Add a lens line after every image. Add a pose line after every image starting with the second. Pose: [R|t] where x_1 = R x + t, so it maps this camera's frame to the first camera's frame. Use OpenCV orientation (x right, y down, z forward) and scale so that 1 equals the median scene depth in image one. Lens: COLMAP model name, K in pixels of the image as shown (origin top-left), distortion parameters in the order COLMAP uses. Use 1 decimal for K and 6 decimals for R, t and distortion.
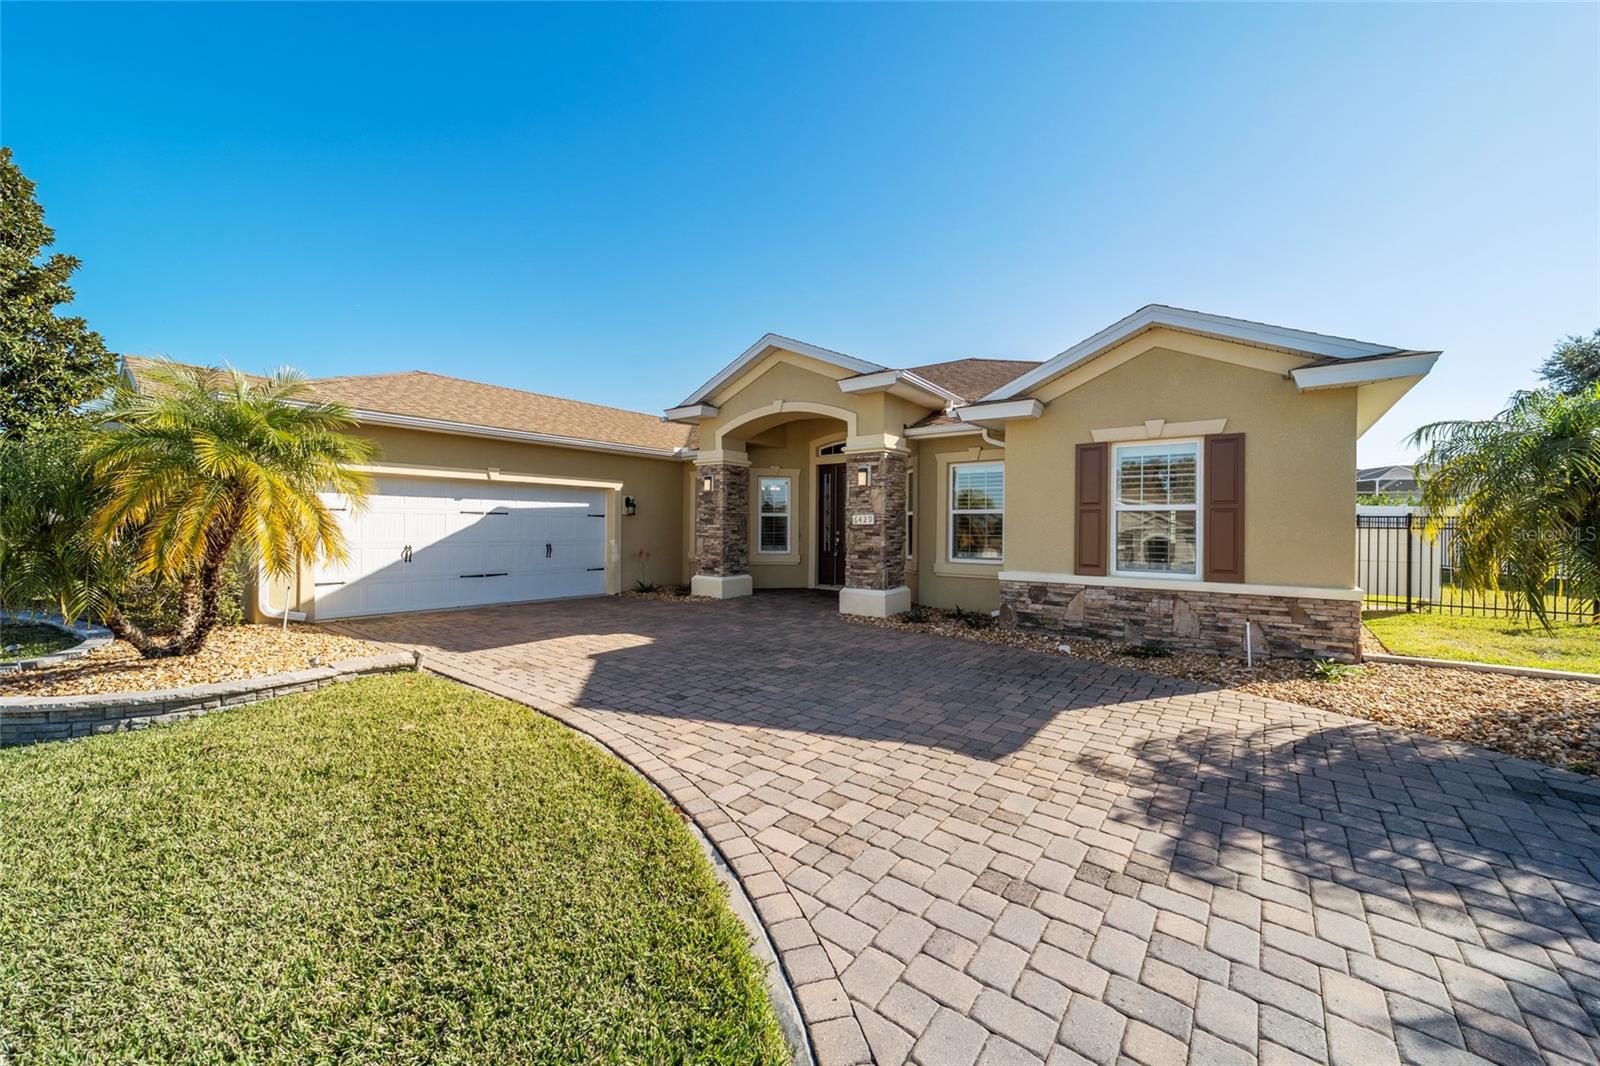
lens RADIAL K [[613.2, 0, 792.8], [0, 613.2, 524.7], [0, 0, 1]] dist [-0.016374, 0.007608]
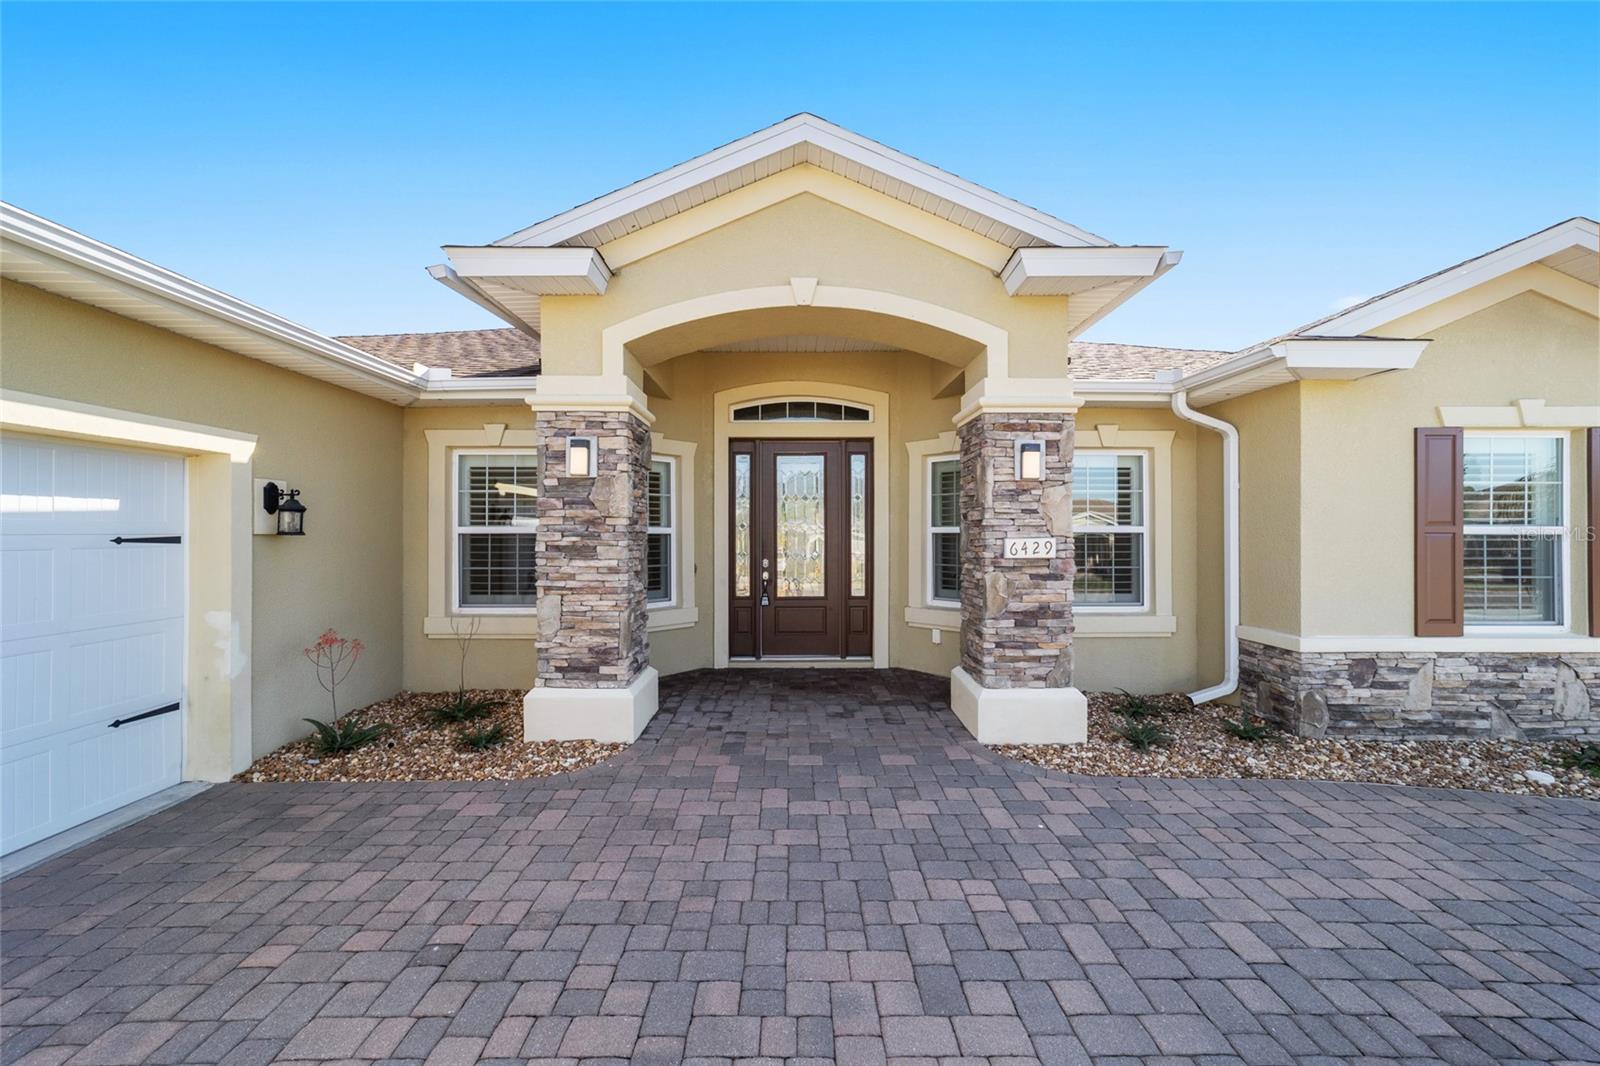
lens RADIAL K [[613.2, 0, 792.8], [0, 613.2, 524.7], [0, 0, 1]] dist [-0.016374, 0.007608]
pose [[0.781306, -0.003080, 0.624140, -0.341403], [0.003598, 0.999993, 0.000432, -0.027944], [-0.624137, 0.001908, 0.781312, 0.737105]]
